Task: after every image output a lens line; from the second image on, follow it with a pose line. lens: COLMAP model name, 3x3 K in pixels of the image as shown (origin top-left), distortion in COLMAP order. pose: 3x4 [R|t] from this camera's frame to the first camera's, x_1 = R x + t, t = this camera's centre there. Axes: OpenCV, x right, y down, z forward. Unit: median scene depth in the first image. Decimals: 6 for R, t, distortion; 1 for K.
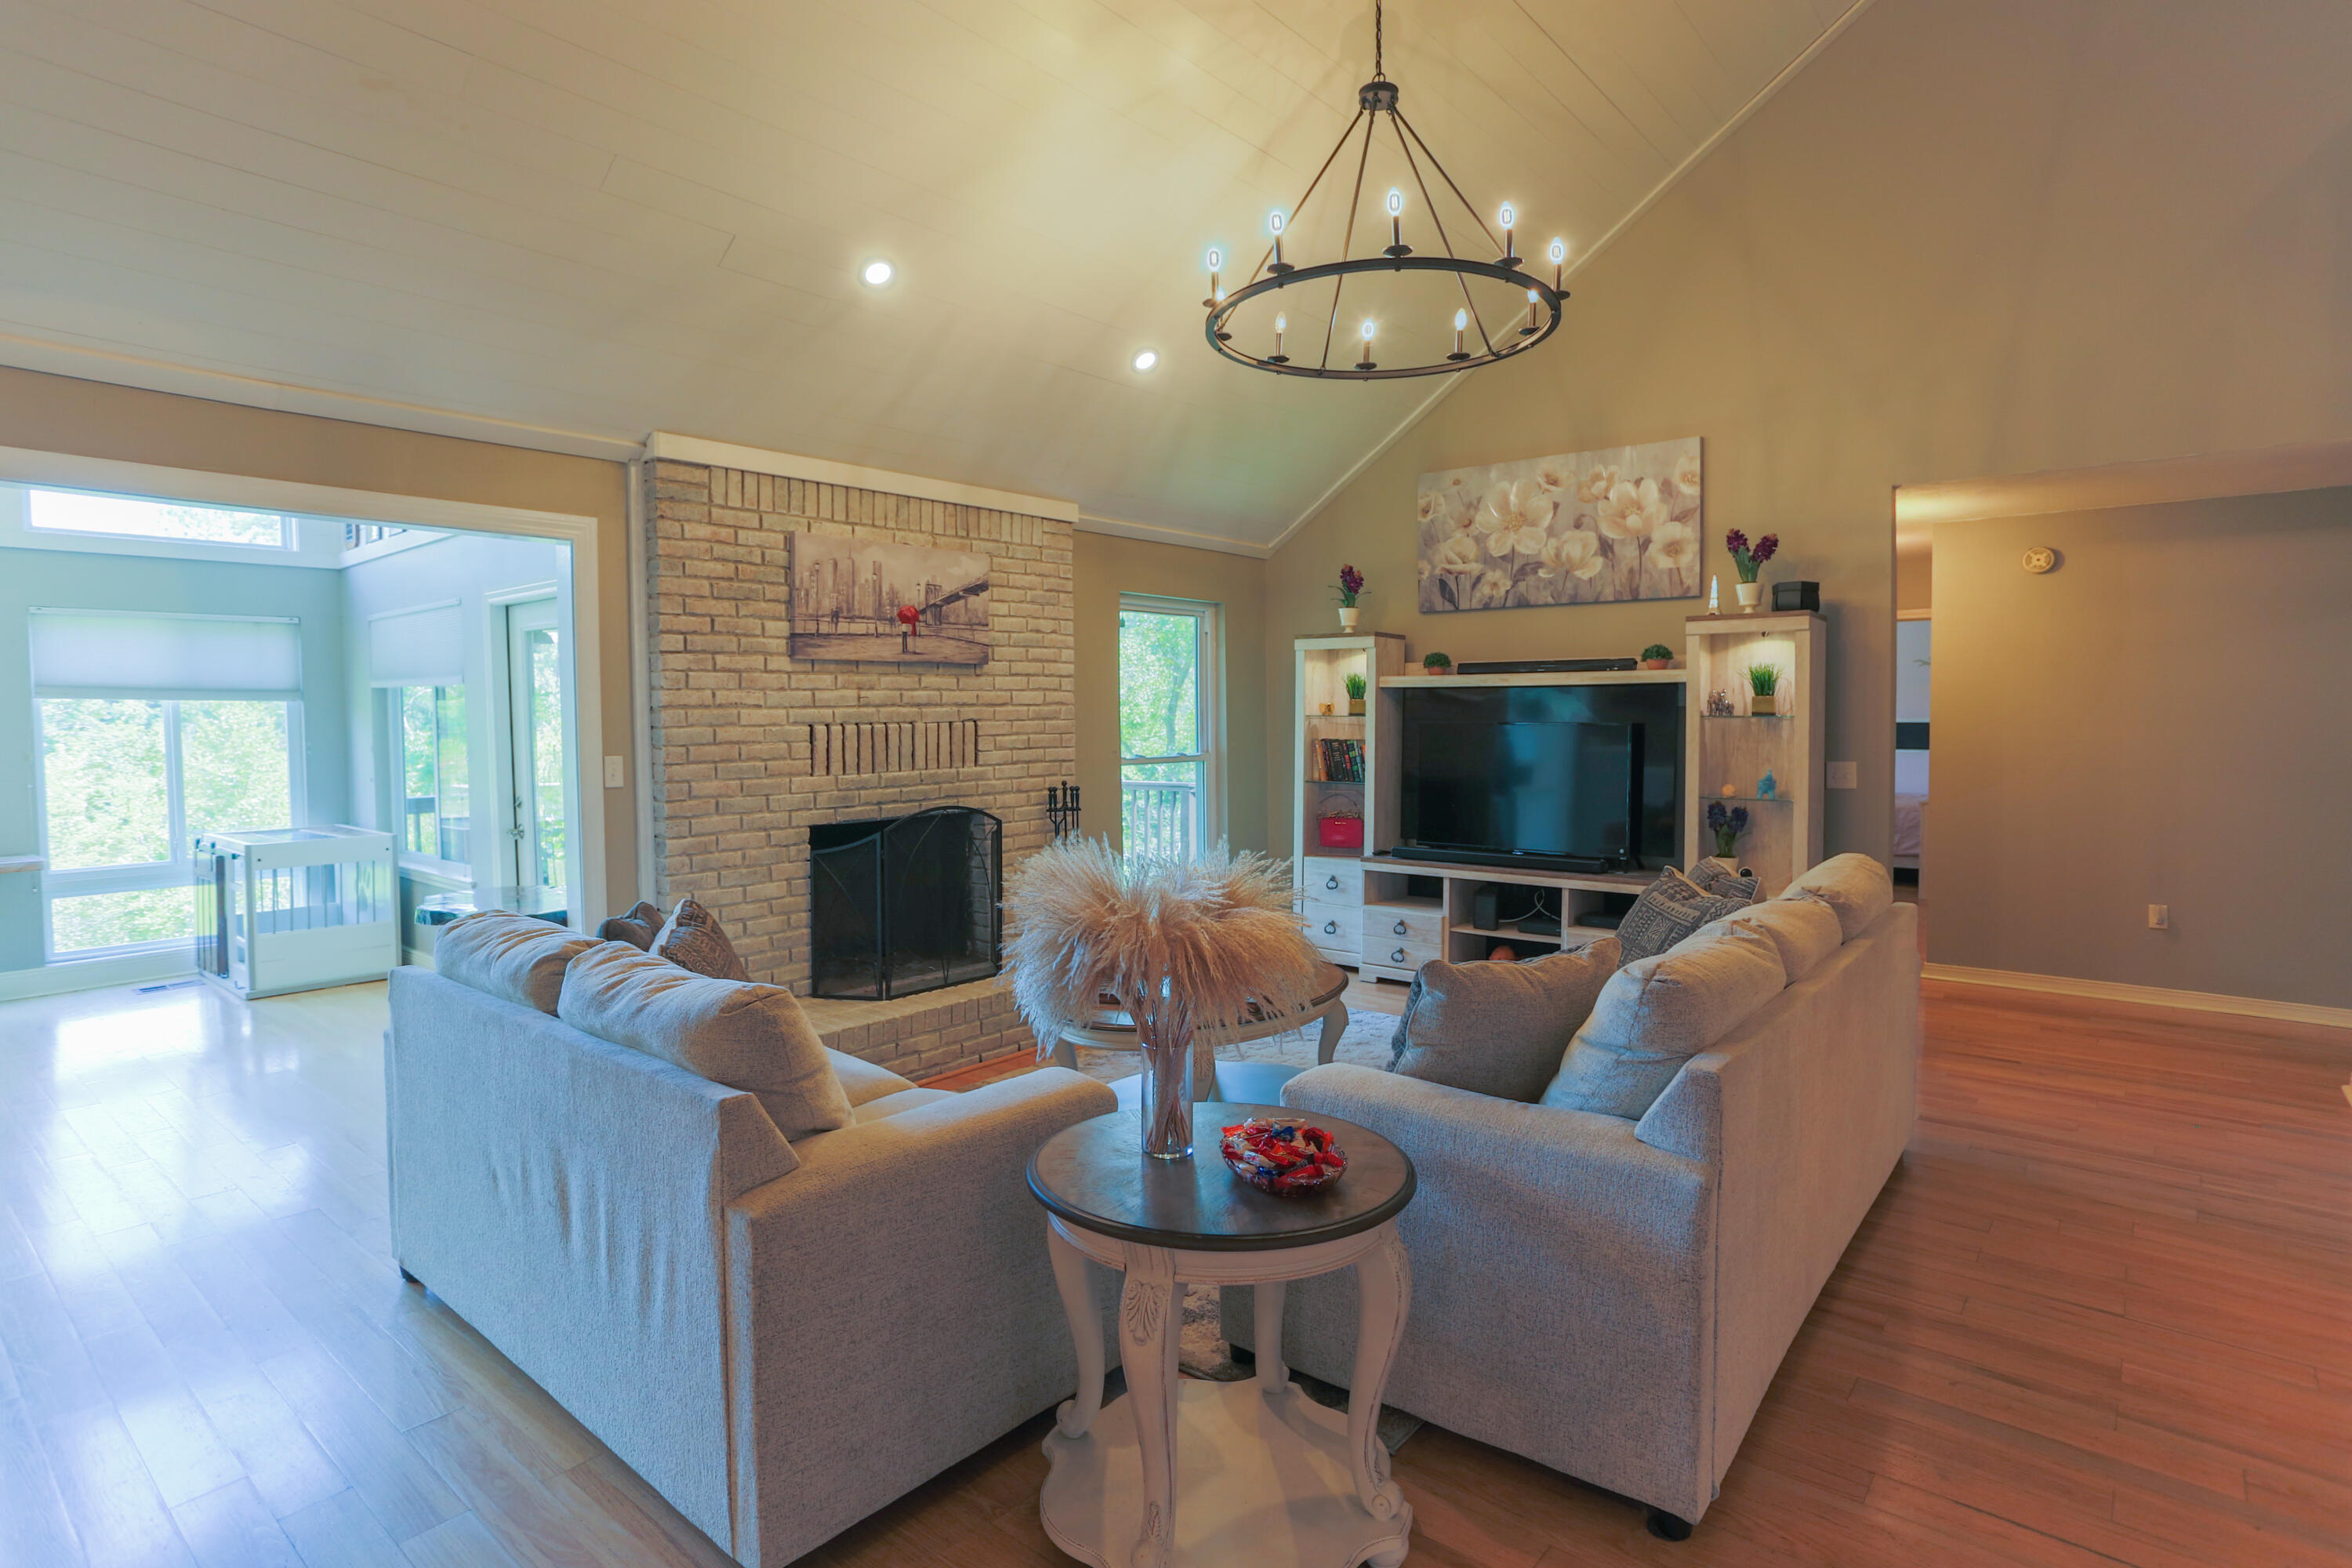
lens RADIAL K [[1209.0, 0, 1175.6], [0, 1209.0, 759.2], [0, 0, 1]] dist [-0.050901, 0.034232]
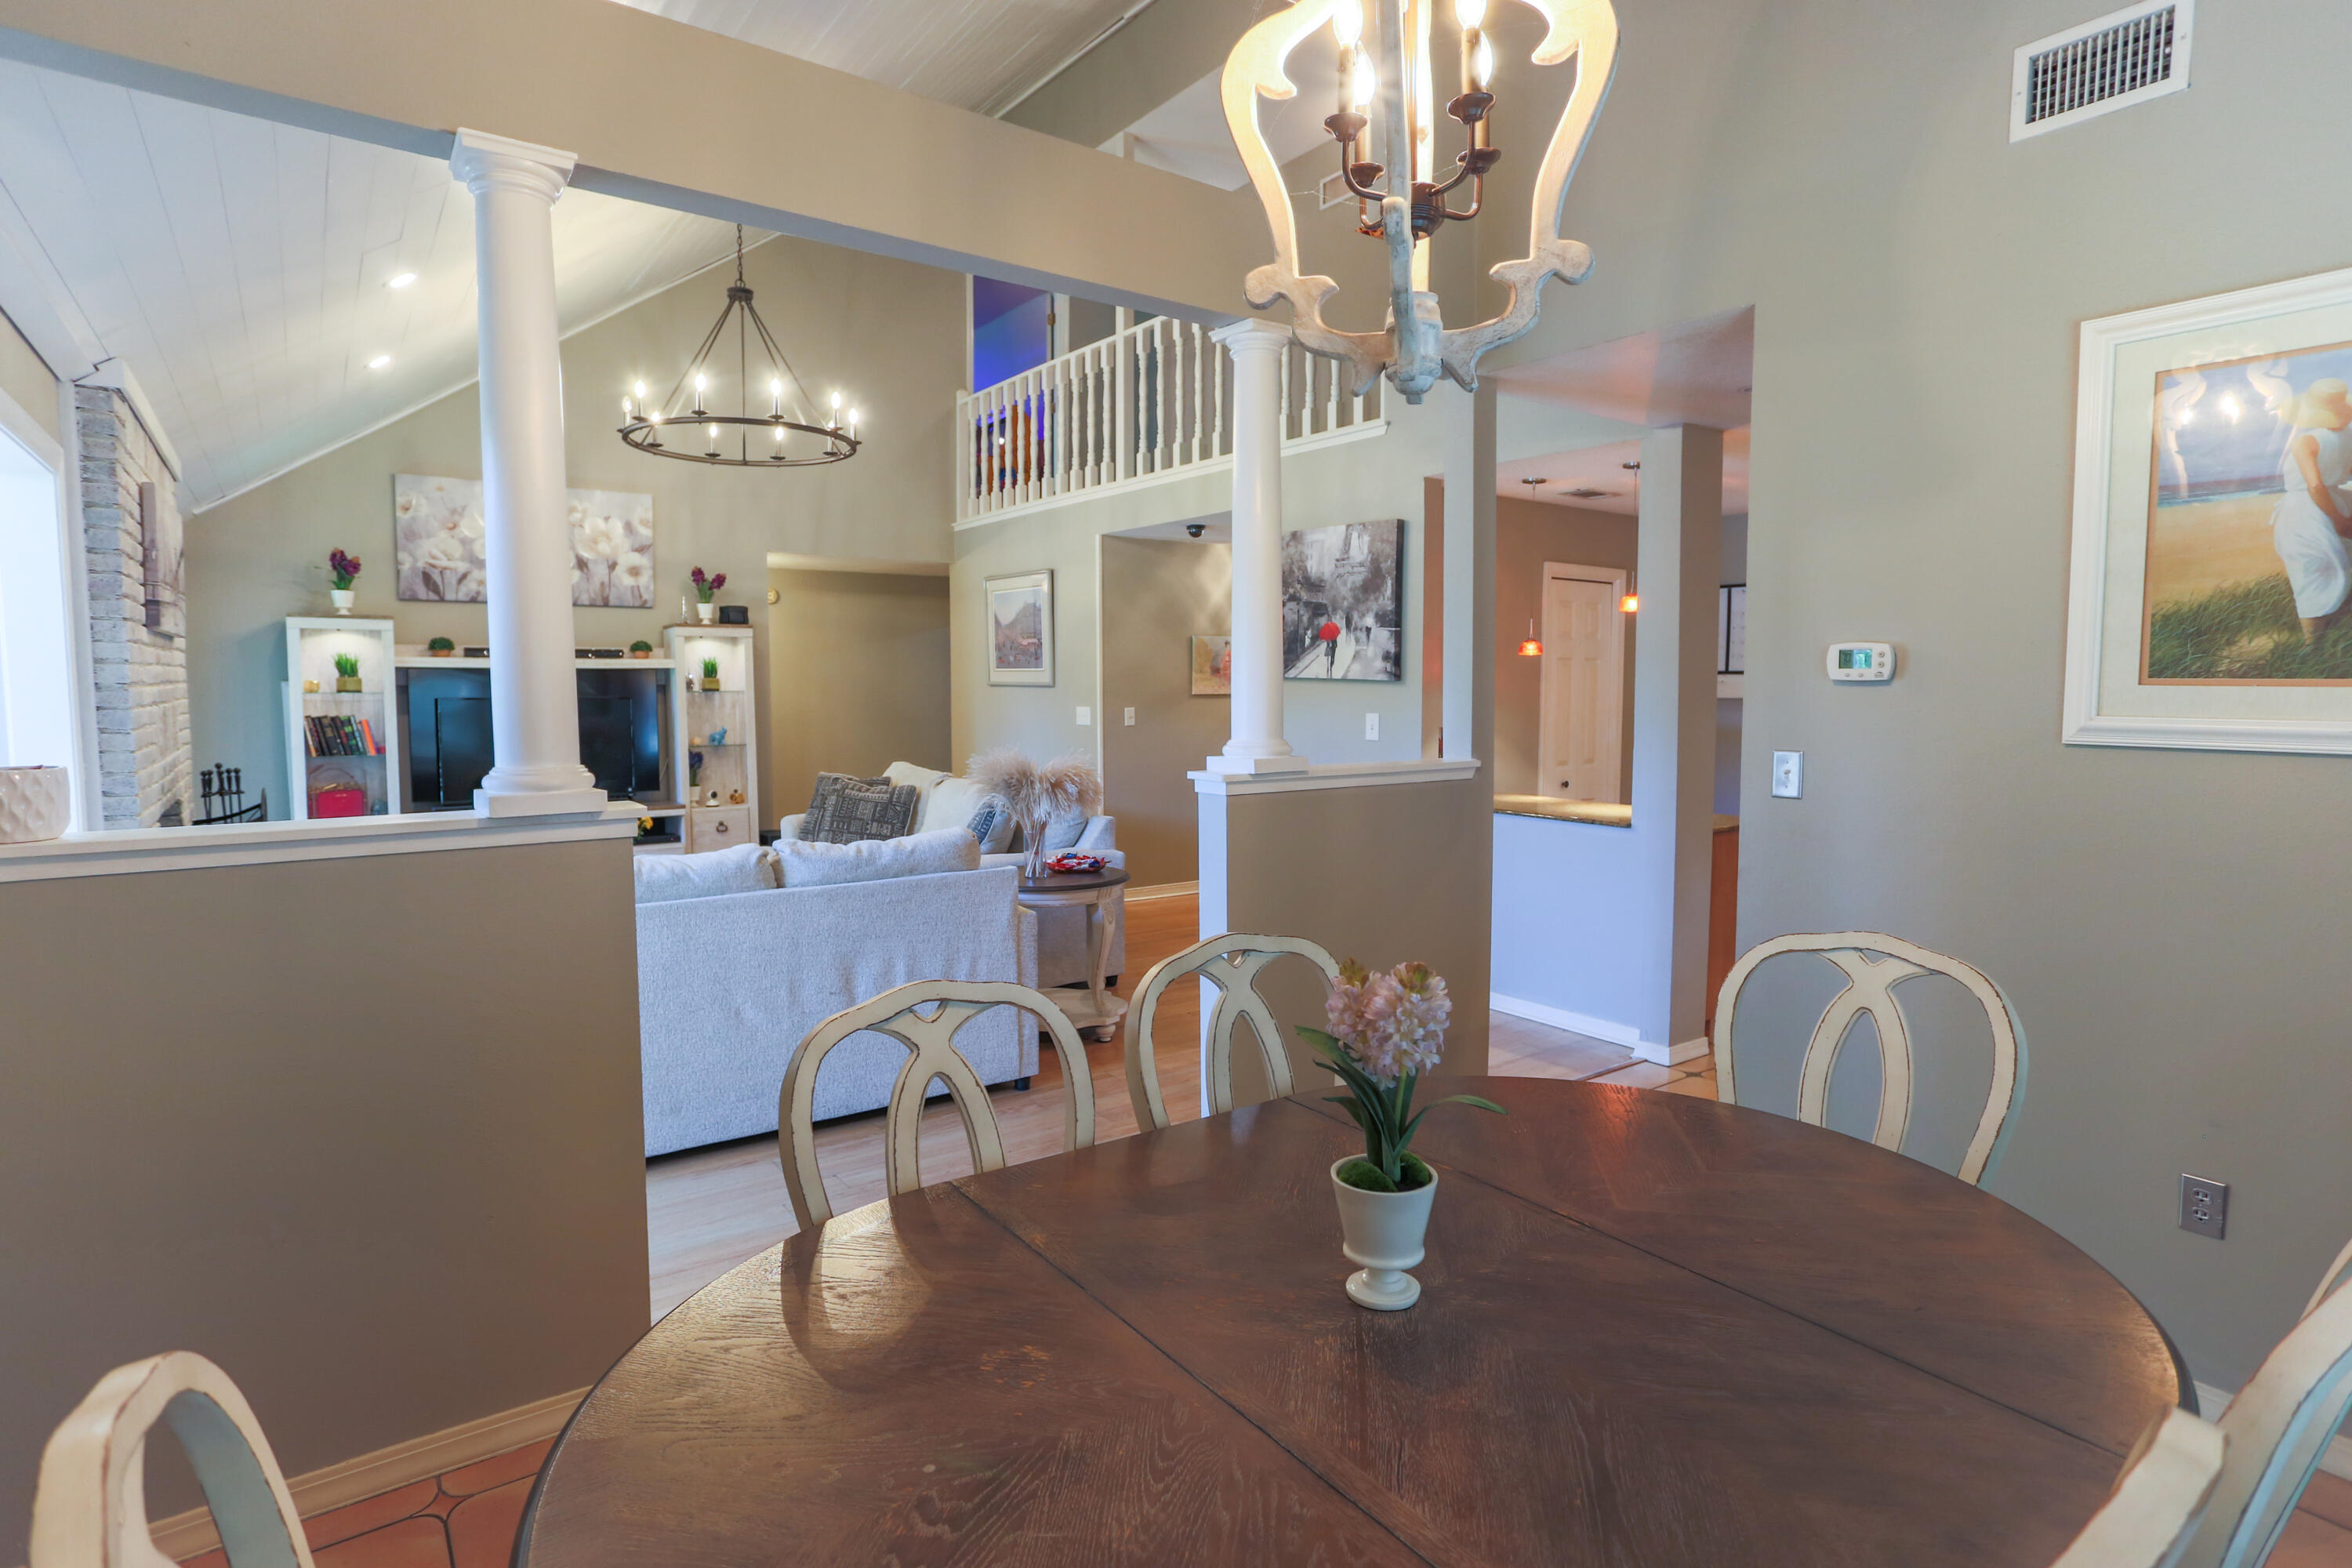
lens RADIAL K [[1209.0, 0, 1175.6], [0, 1209.0, 759.2], [0, 0, 1]] dist [-0.050901, 0.034232]
pose [[0.248137, -0.055111, 0.967156, -0.790683], [0.036728, 0.998198, 0.047457, -0.001375], [-0.968028, 0.023746, 0.249714, 0.050747]]
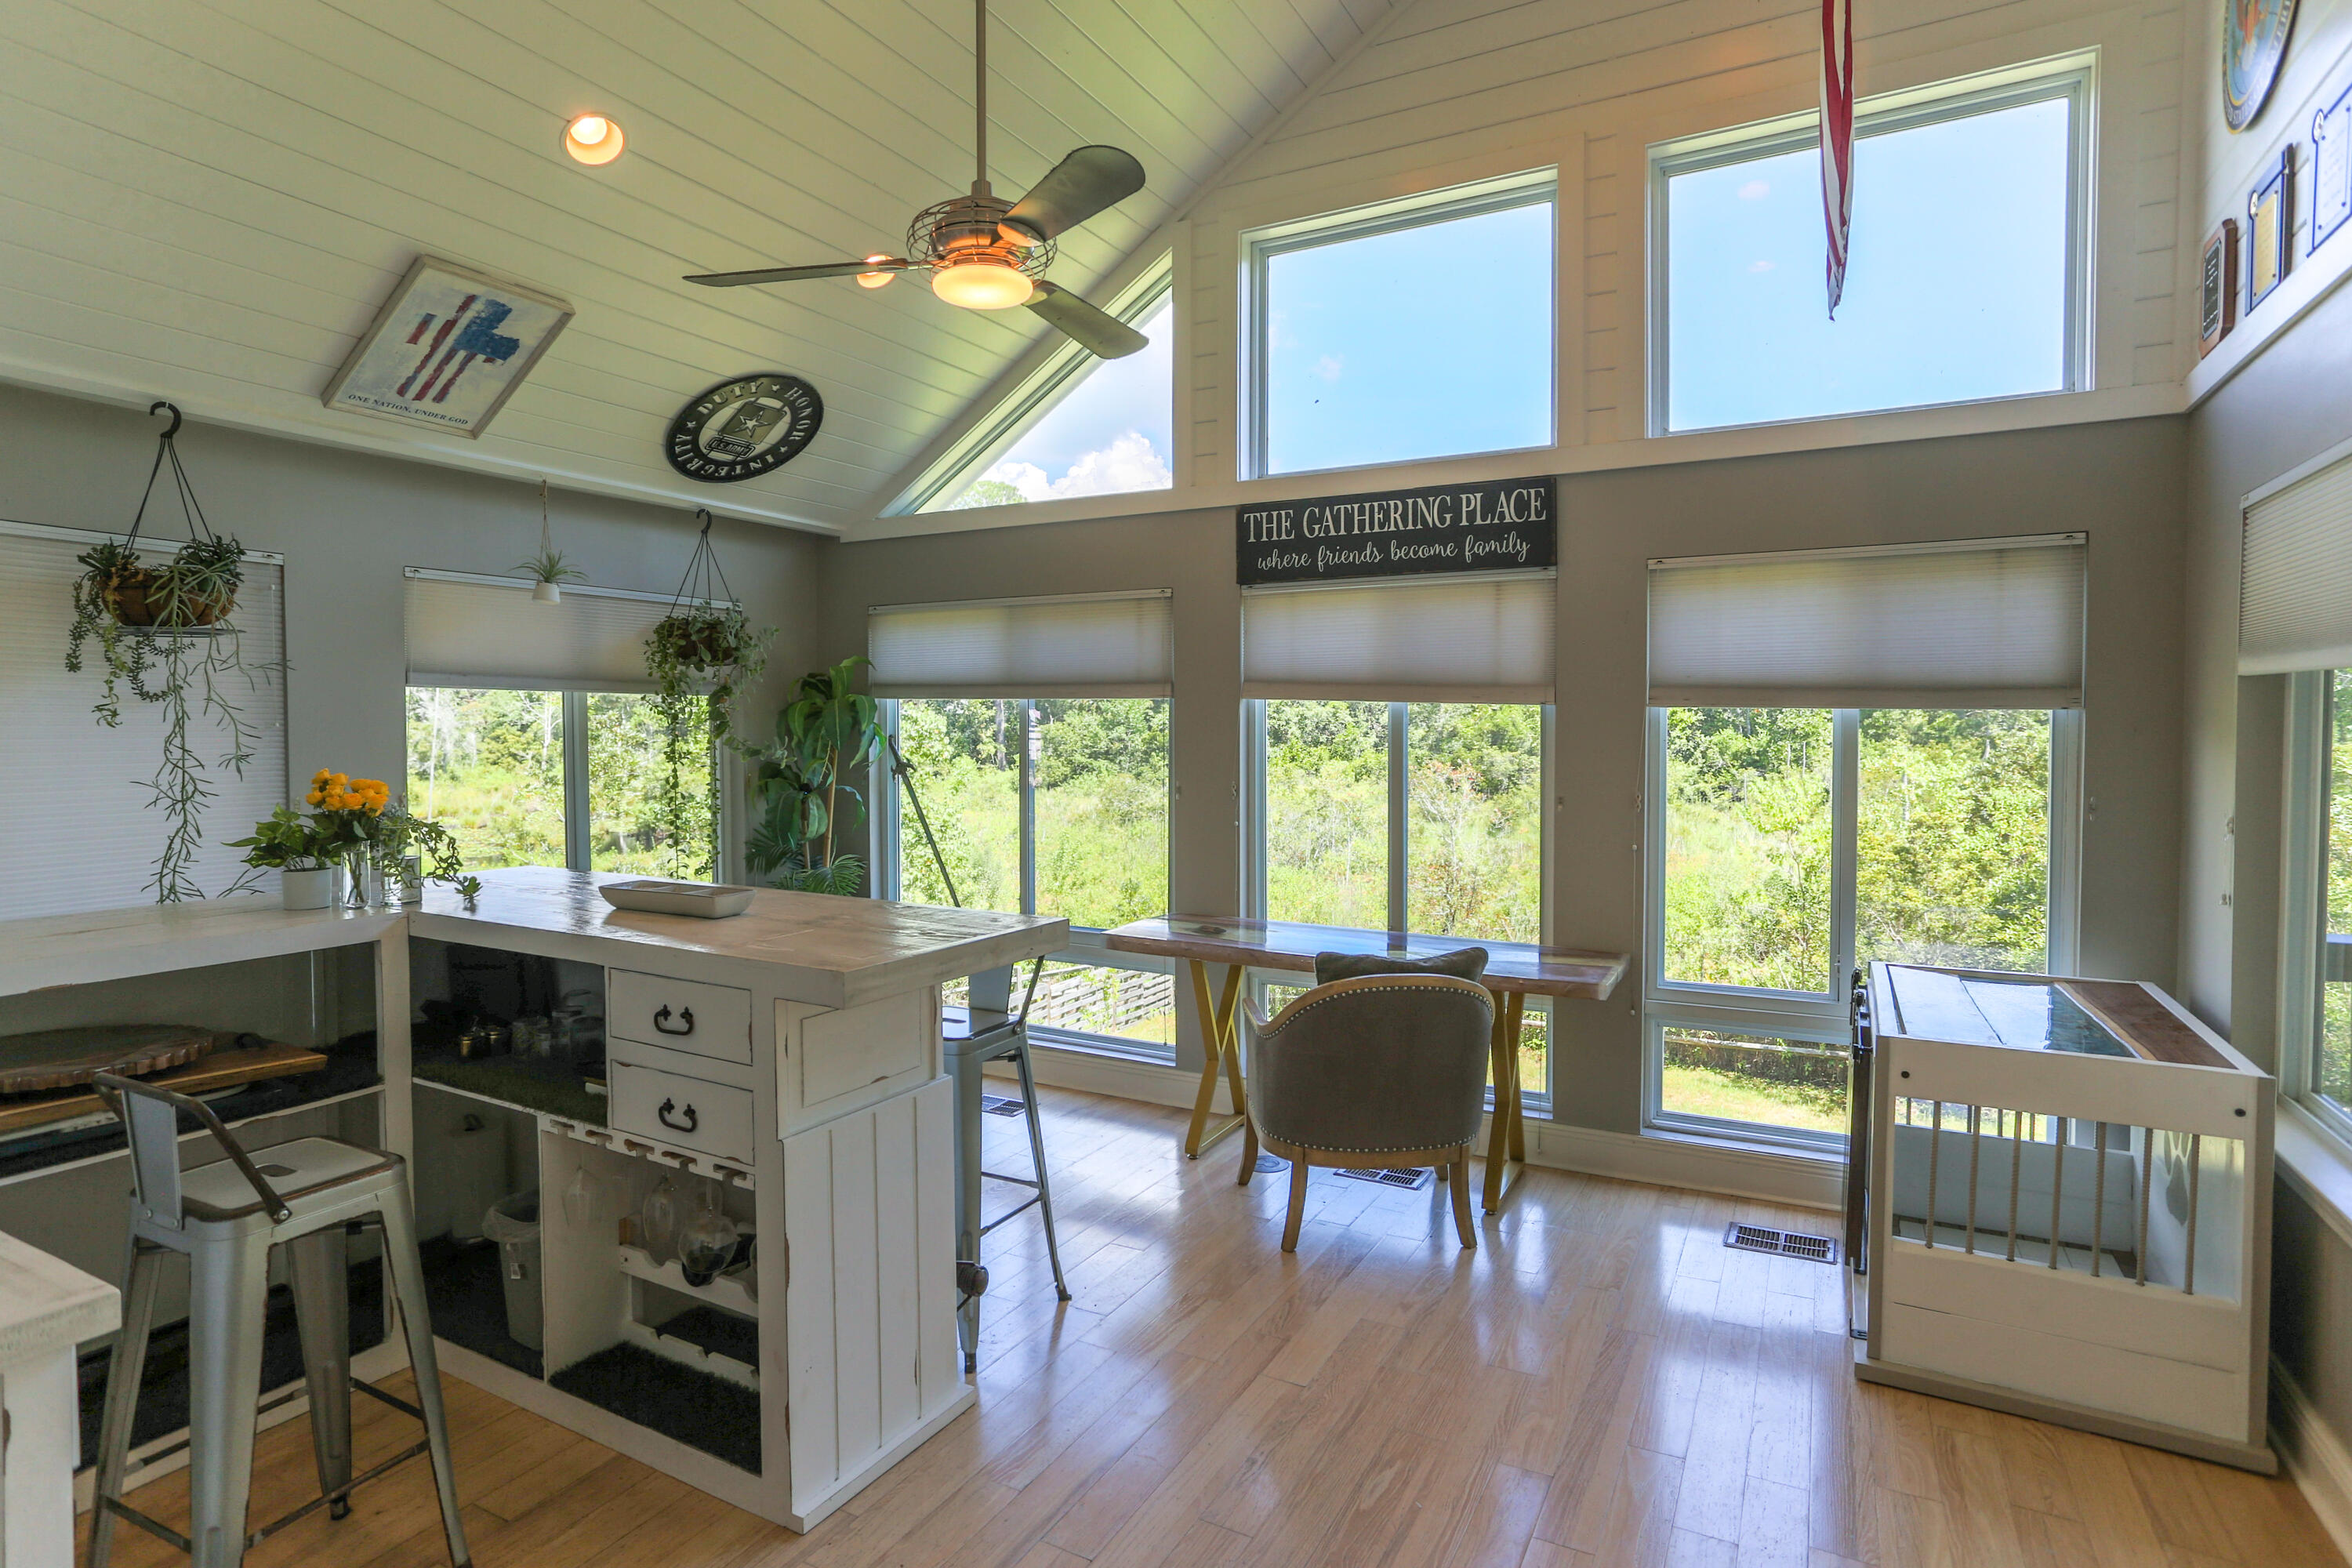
lens RADIAL K [[1186.4, 0, 1176.7], [0, 1186.4, 763.1], [0, 0, 1]] dist [-0.047336, 0.032935]
pose [[0.183564, 0.041340, -0.982138, -0.412513], [-0.036704, 0.998707, 0.035177, -0.036758], [0.982322, 0.029592, 0.184844, 0.670495]]
